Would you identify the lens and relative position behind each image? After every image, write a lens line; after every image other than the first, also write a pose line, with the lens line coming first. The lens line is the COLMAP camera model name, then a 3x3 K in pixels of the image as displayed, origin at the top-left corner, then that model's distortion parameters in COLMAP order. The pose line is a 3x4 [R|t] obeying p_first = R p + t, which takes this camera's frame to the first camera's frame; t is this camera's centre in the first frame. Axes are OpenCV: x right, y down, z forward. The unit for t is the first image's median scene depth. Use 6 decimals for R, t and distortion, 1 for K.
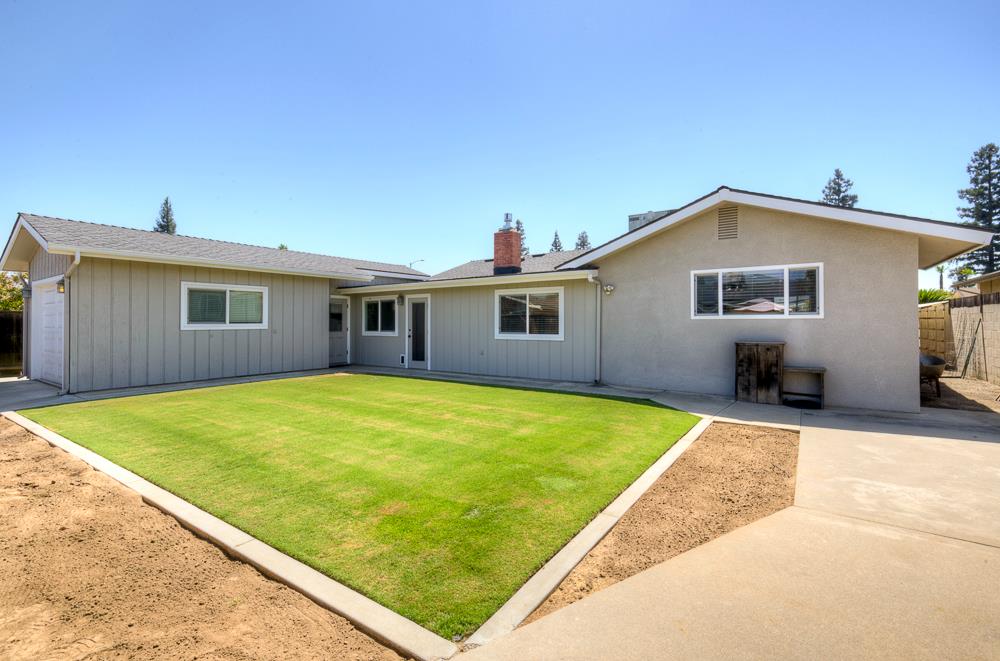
lens RADIAL K [[441.5, 0, 514.7], [0, 441.5, 330.2], [0, 0, 1]] dist [-0.001095, 0.000094]
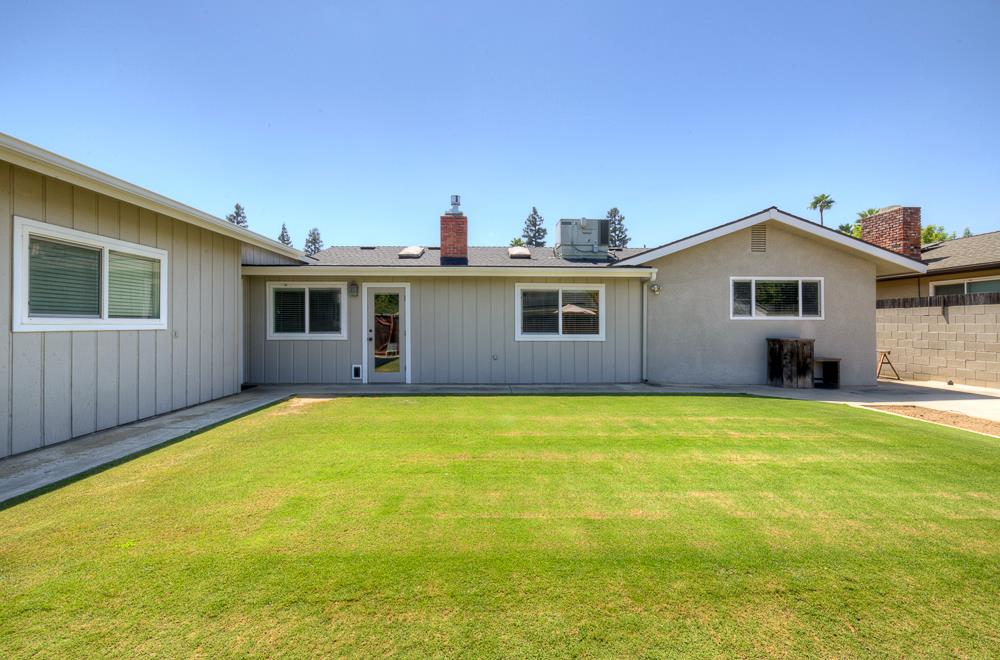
lens RADIAL K [[421.7, 0, 500.0], [0, 421.7, 330.0], [0, 0, 1]] dist [0.002400, 0.000105]
pose [[0.814954, -0.002261, 0.579521, -0.536976], [0.005024, 0.999982, -0.003164, 0.001897], [-0.579503, 0.005490, 0.814951, 0.350793]]
